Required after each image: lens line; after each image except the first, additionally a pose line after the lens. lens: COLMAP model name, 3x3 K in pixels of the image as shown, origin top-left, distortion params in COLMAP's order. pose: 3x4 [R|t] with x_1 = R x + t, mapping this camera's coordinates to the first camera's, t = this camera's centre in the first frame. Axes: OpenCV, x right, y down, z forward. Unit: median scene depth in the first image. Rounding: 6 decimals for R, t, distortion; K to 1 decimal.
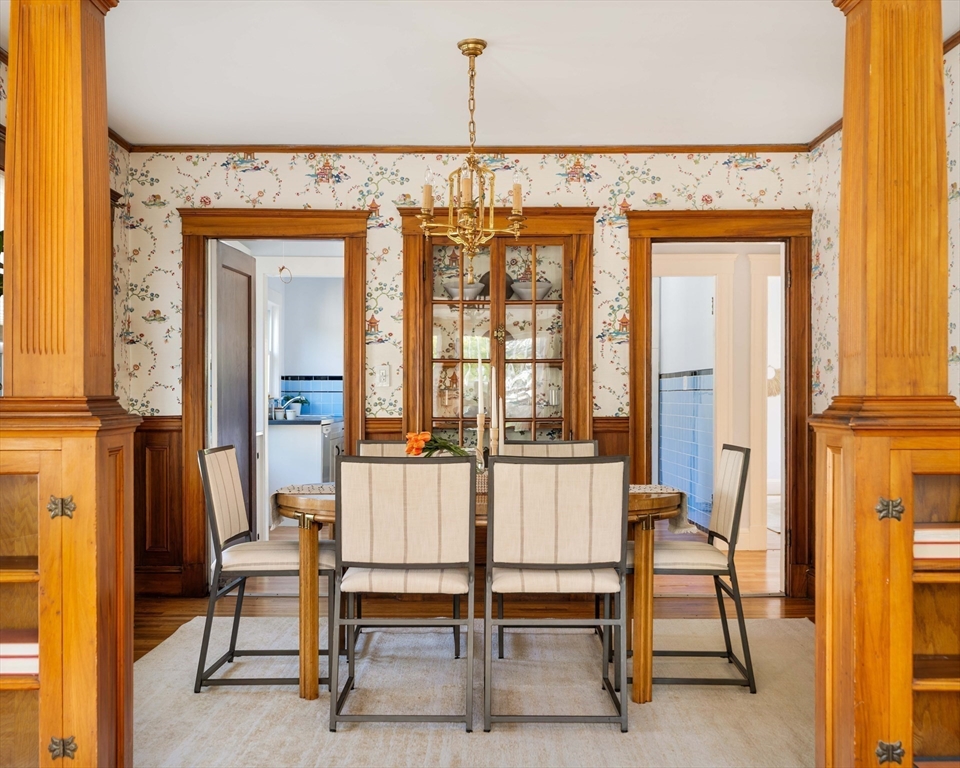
lens RADIAL K [[966.4, 0, 480.0], [0, 966.4, 384.0], [0, 0, 1]] dist [-0.000501, -0.000177]
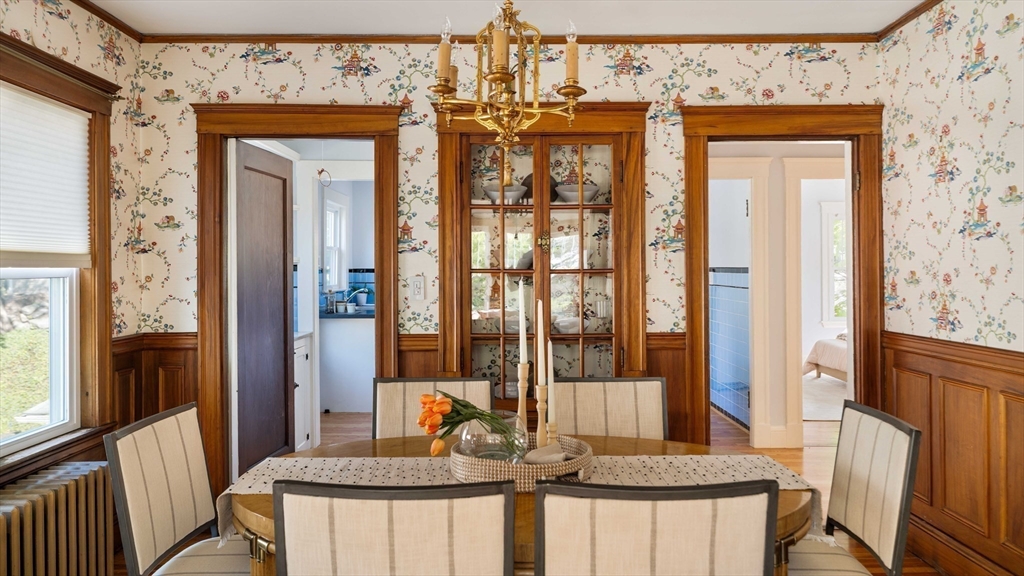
lens RADIAL K [[746.5, 0, 550.4], [0, 746.5, 318.2], [0, 0, 1]] dist [-0.001673, 0.000292]
pose [[0.999392, -0.007171, 0.034111, 0.001591], [0.004759, 0.997517, 0.070258, -0.028388], [-0.034530, -0.070053, 0.996945, 0.281287]]
